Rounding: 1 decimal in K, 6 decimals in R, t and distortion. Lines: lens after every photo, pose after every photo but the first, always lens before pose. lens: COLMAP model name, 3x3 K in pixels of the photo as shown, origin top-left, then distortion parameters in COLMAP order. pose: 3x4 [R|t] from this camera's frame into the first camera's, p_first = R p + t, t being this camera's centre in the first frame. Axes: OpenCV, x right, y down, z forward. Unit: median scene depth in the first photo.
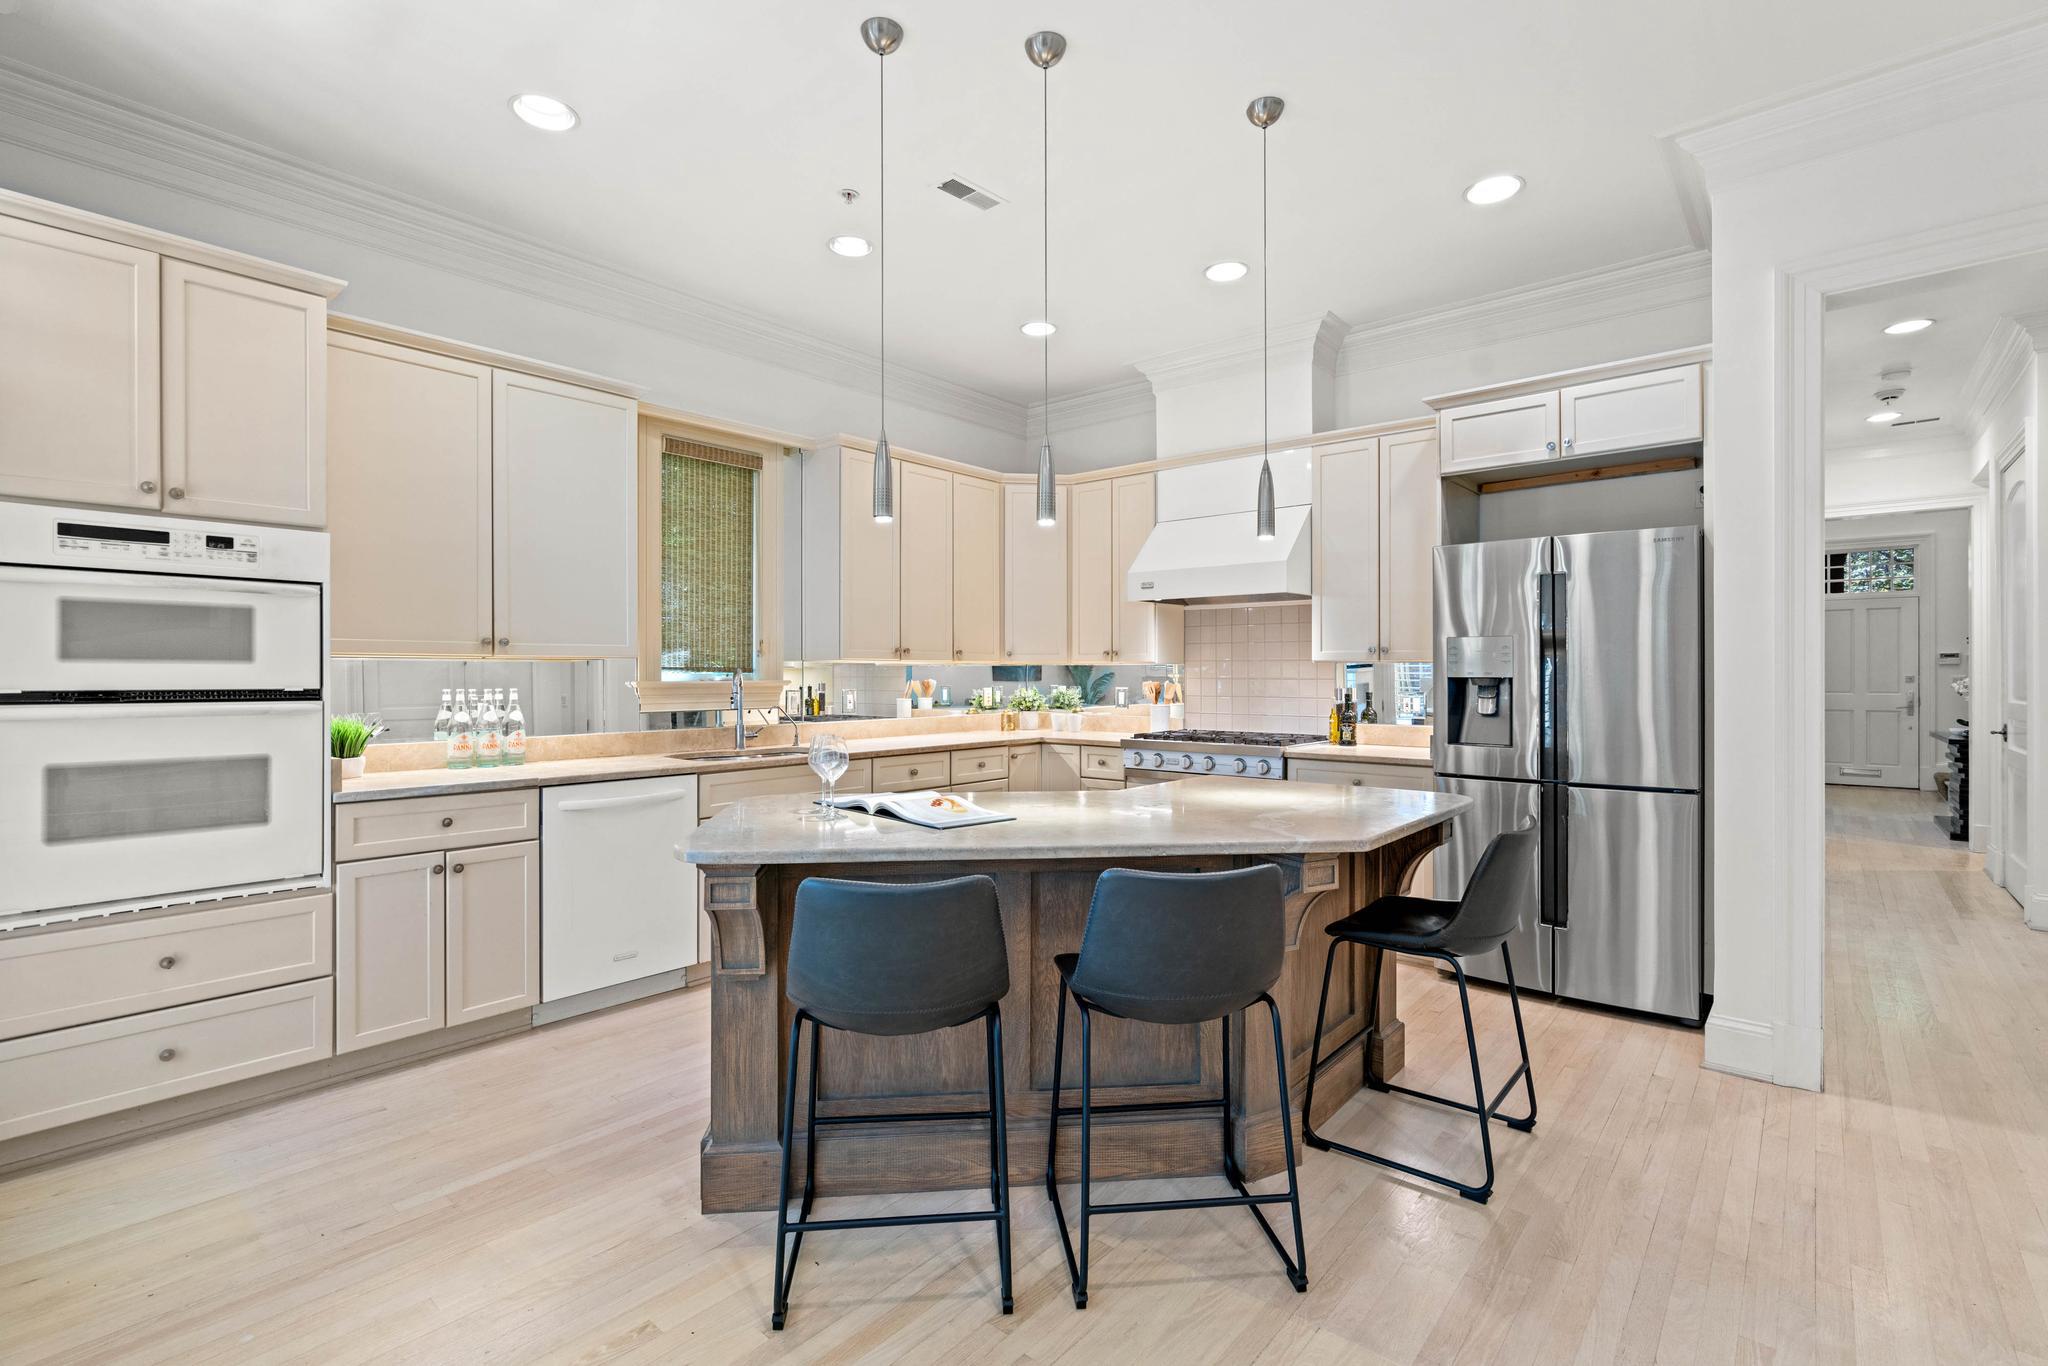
lens RADIAL K [[933.1, 0, 1020.0], [0, 933.1, 676.7], [0, 0, 1]] dist [-0.004972, 0.001725]
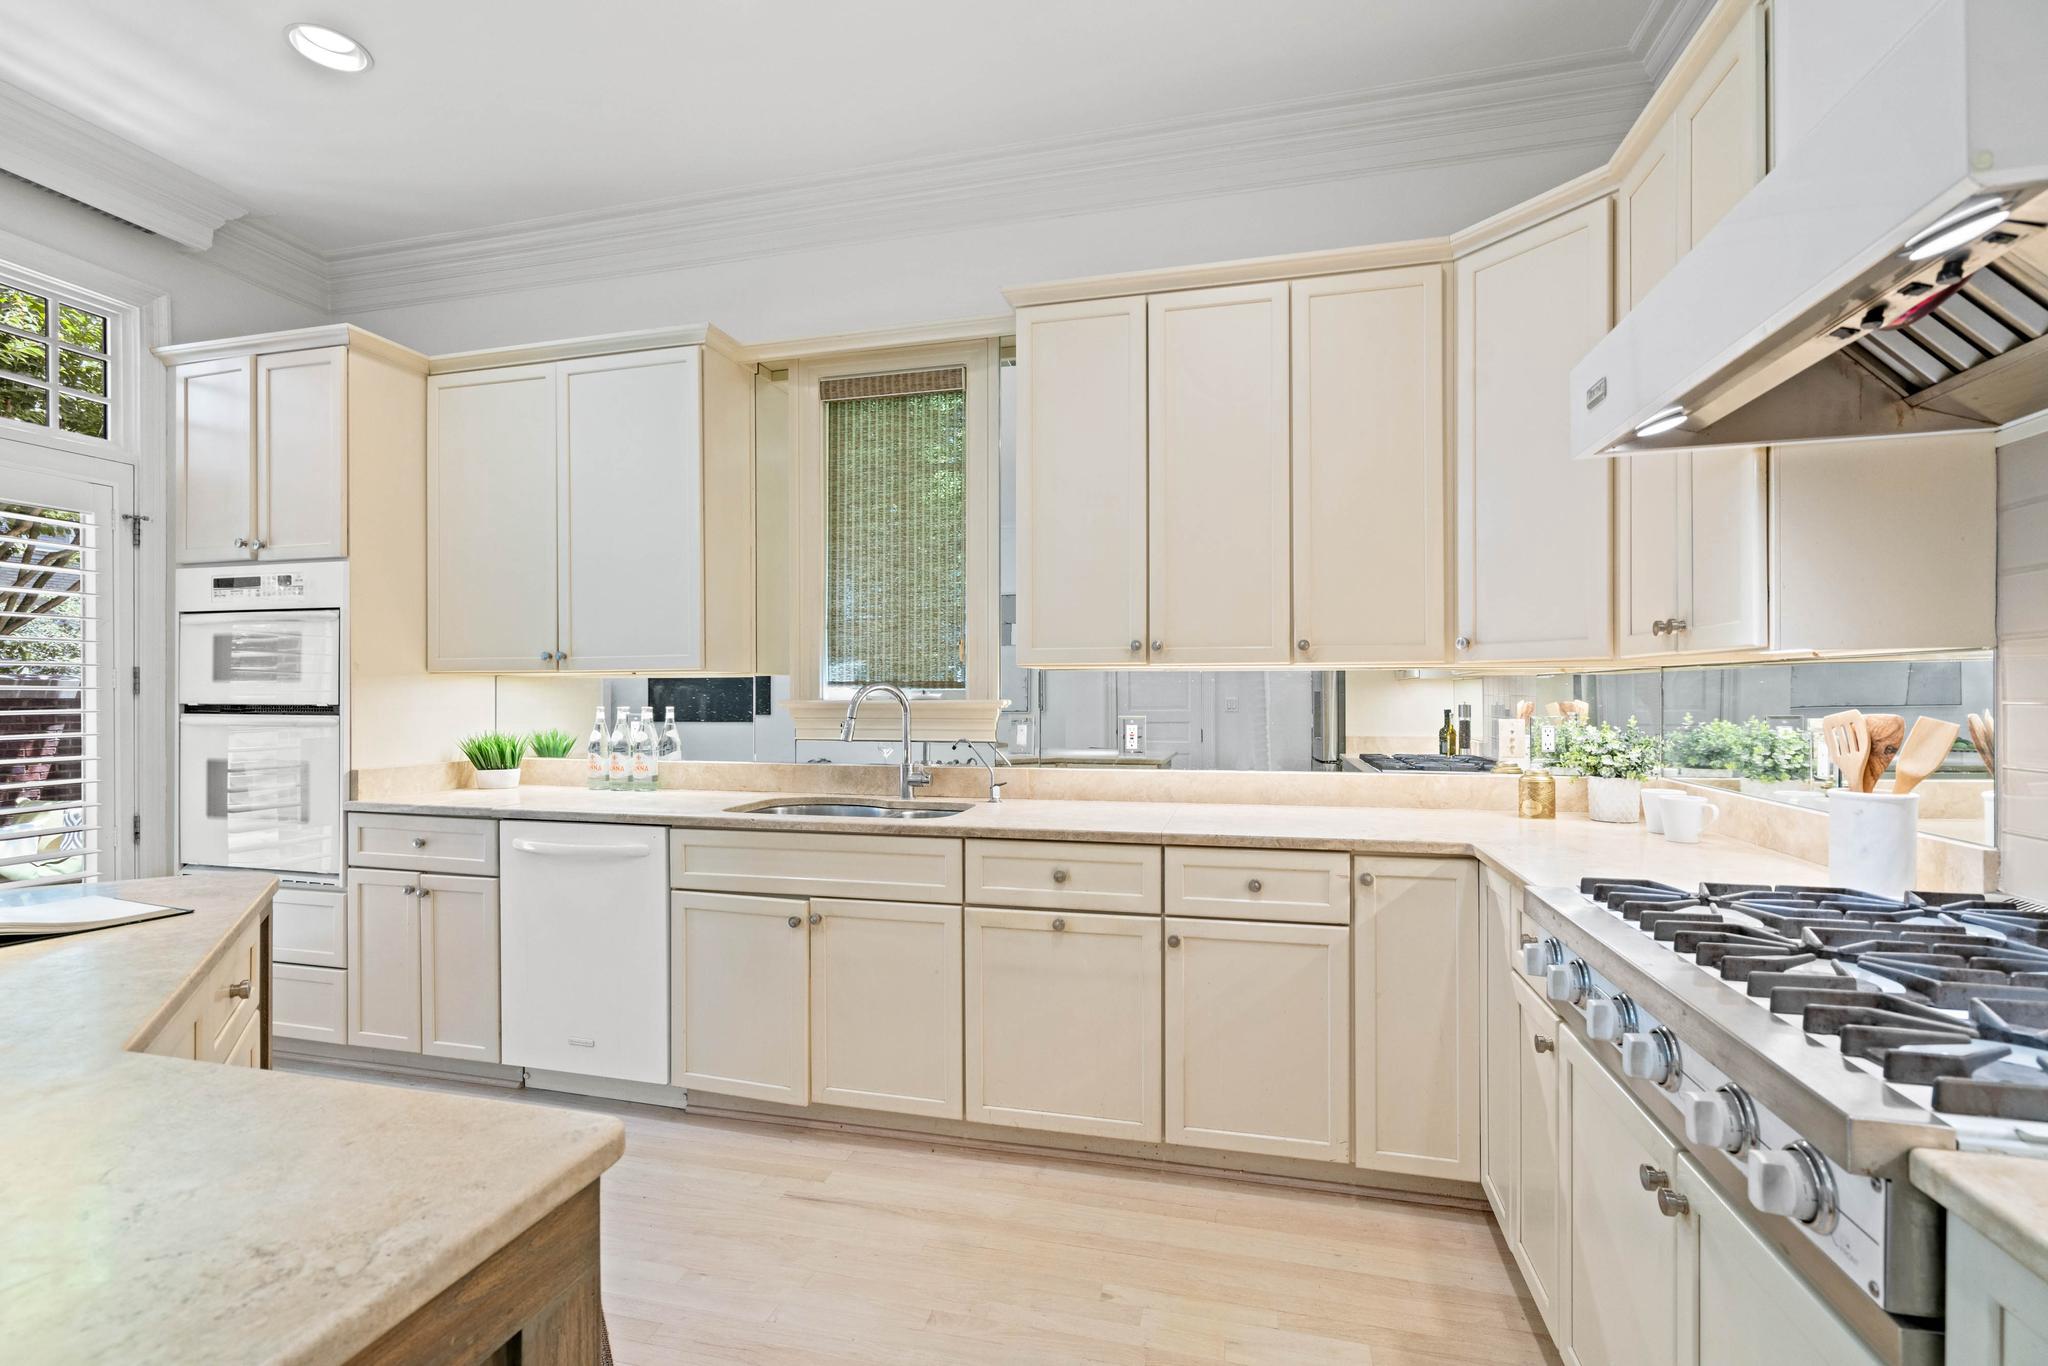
lens RADIAL K [[933.1, 0, 1023.3], [0, 933.1, 698.4], [0, 0, 1]] dist [-0.004972, 0.001725]
pose [[0.433962, 0.007287, -0.900902, 0.411653], [-0.000931, 0.999970, 0.007639, -0.002491], [0.900931, -0.002476, 0.433956, 0.882110]]
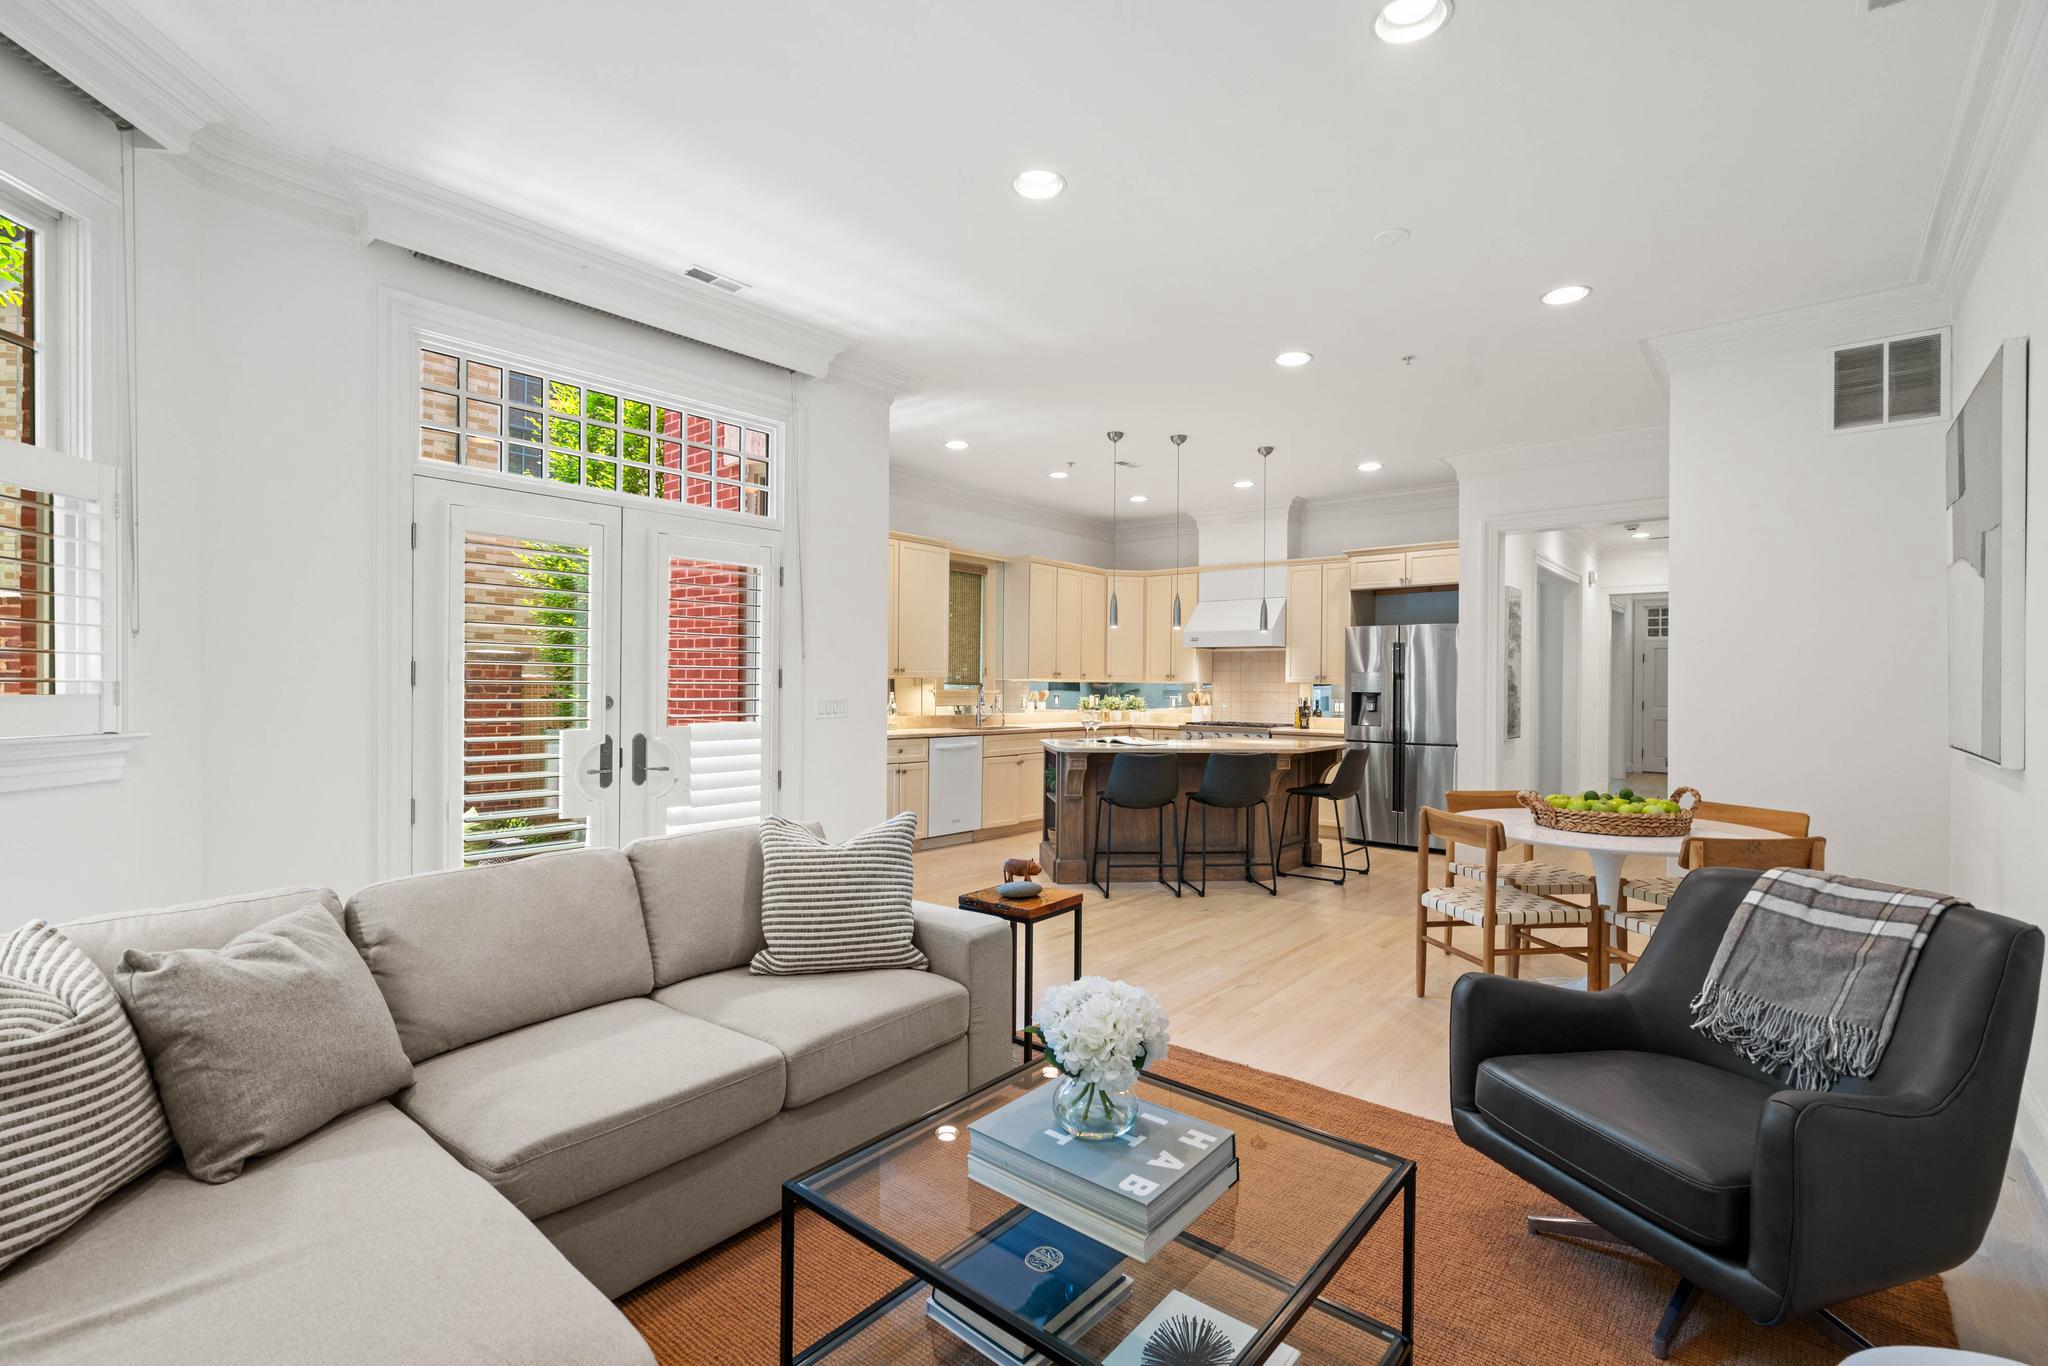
lens RADIAL K [[933.1, 0, 1009.2], [0, 933.1, 687.2], [0, 0, 1]] dist [-0.004972, 0.001725]
pose [[0.999925, 0.012059, 0.002323, -0.276195], [-0.012052, 0.999922, -0.003146, 0.004830], [-0.002360, 0.003118, 0.999992, -0.976418]]
